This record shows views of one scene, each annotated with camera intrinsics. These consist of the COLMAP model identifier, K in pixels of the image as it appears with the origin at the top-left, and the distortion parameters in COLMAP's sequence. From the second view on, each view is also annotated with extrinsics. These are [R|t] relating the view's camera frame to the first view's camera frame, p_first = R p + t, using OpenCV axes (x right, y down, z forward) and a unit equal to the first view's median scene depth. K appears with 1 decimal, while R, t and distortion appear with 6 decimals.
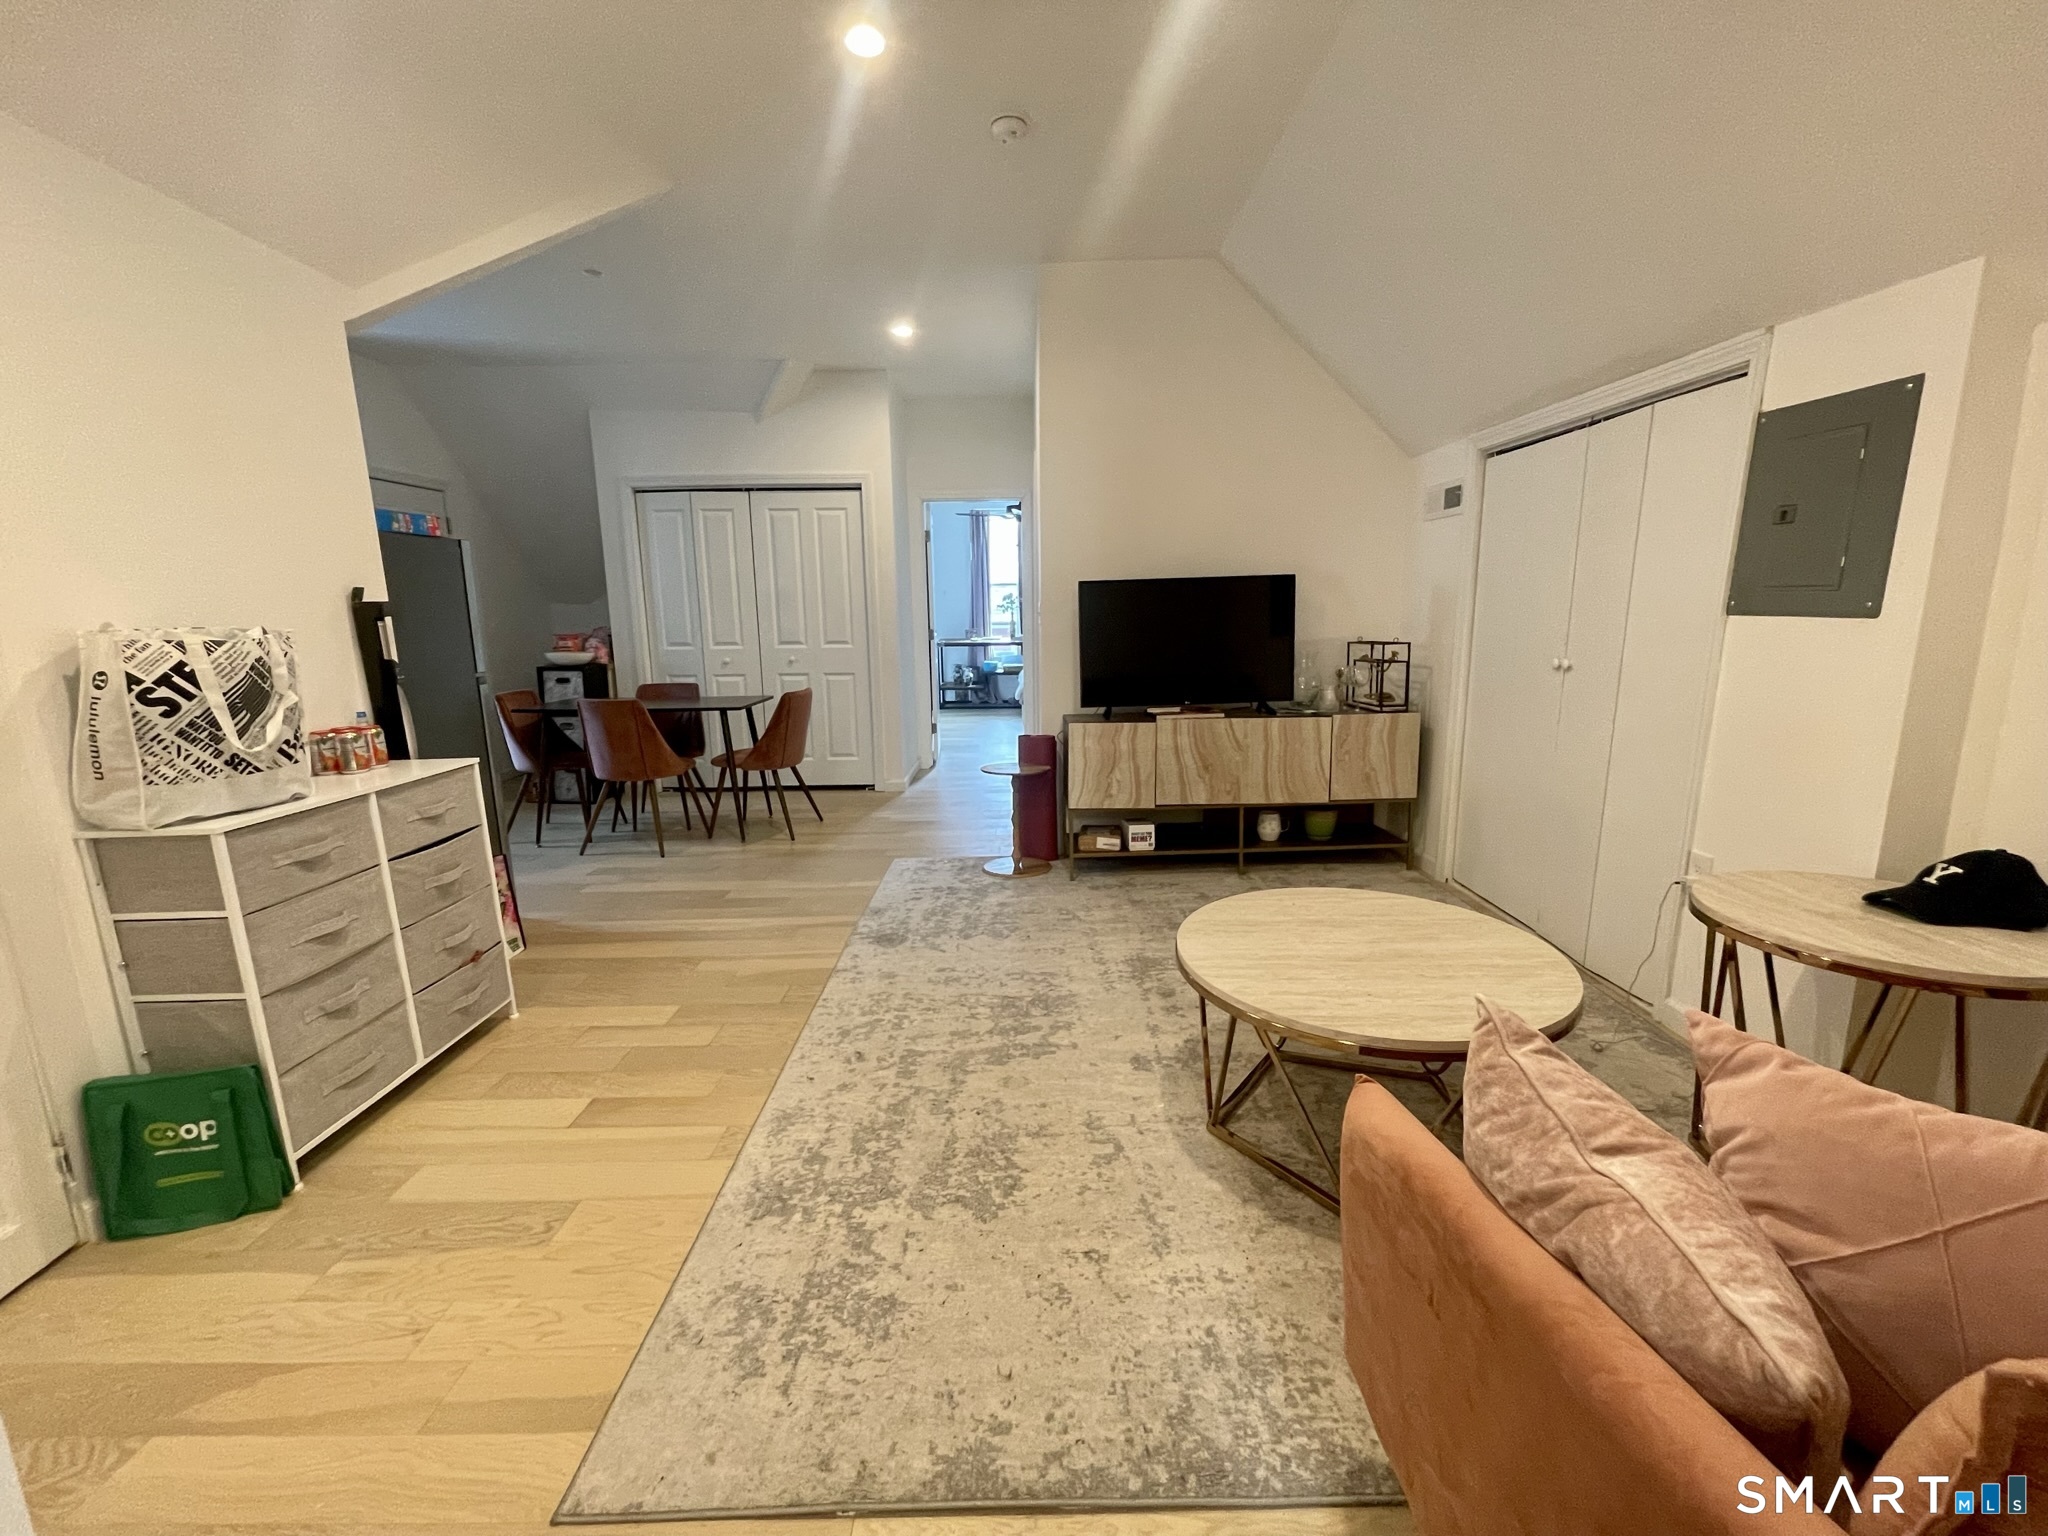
lens RADIAL K [[841.4, 0, 1020.2], [0, 841.4, 762.6], [0, 0, 1]] dist [0.009164, -0.000098]
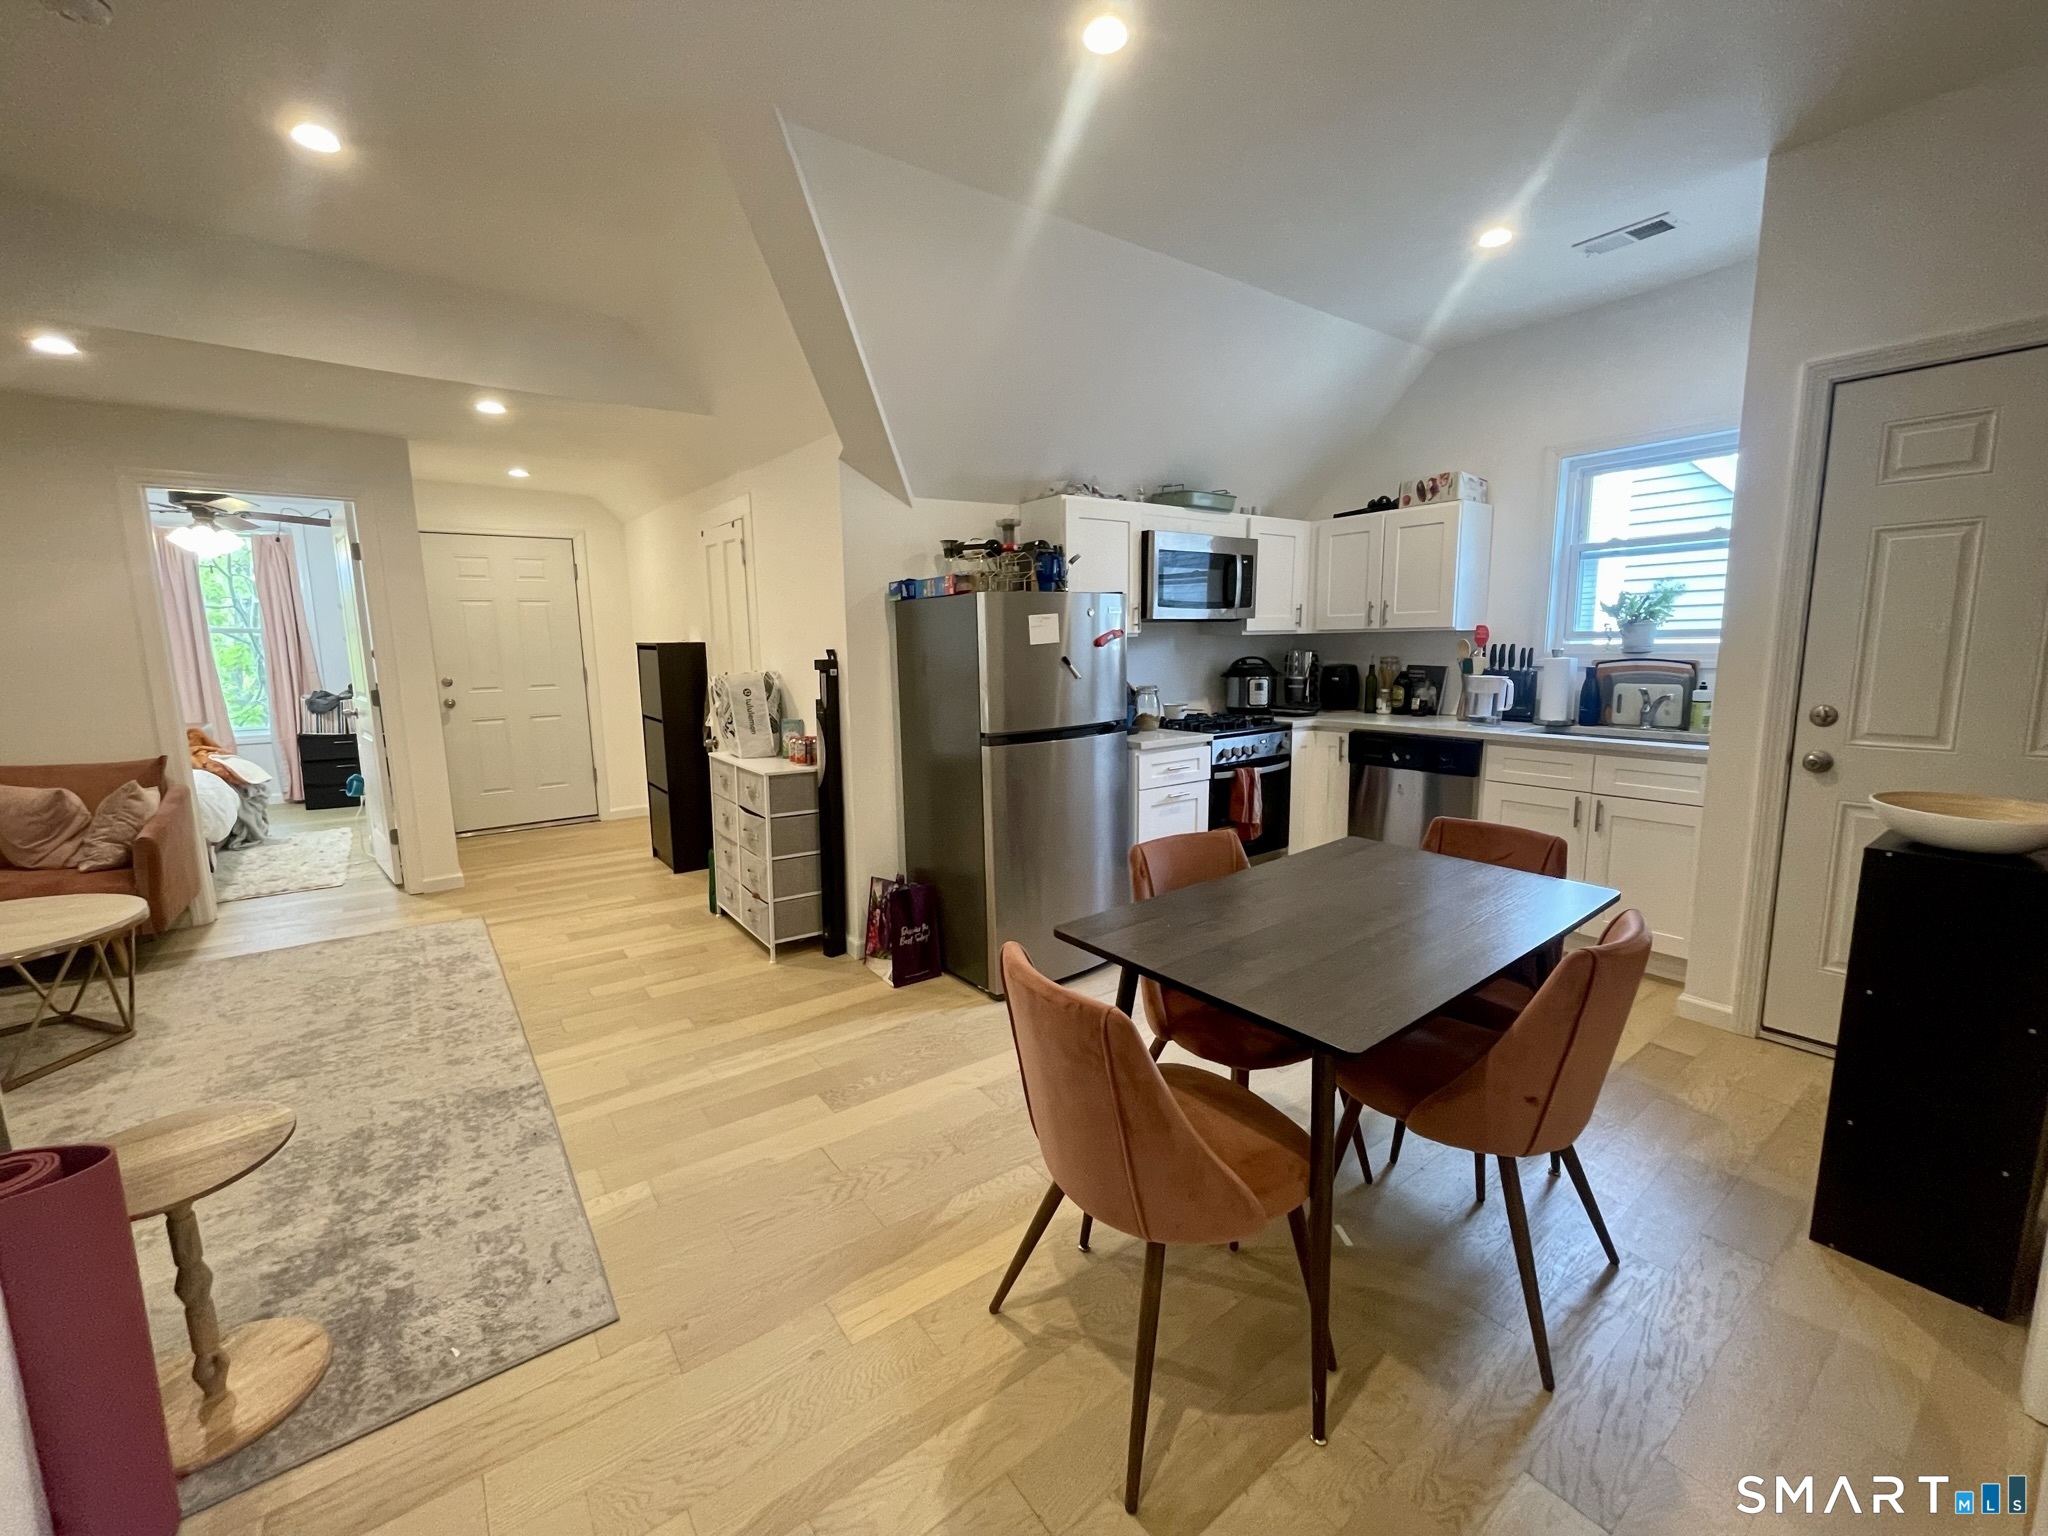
lens RADIAL K [[841.4, 0, 1009.8], [0, 841.4, 763.9], [0, 0, 1]] dist [0.009164, -0.000098]
pose [[-0.808575, 0.113144, -0.577412, -0.198710], [-0.081384, 0.950399, 0.300198, -0.555233], [0.582737, 0.289725, -0.759261, 2.704439]]
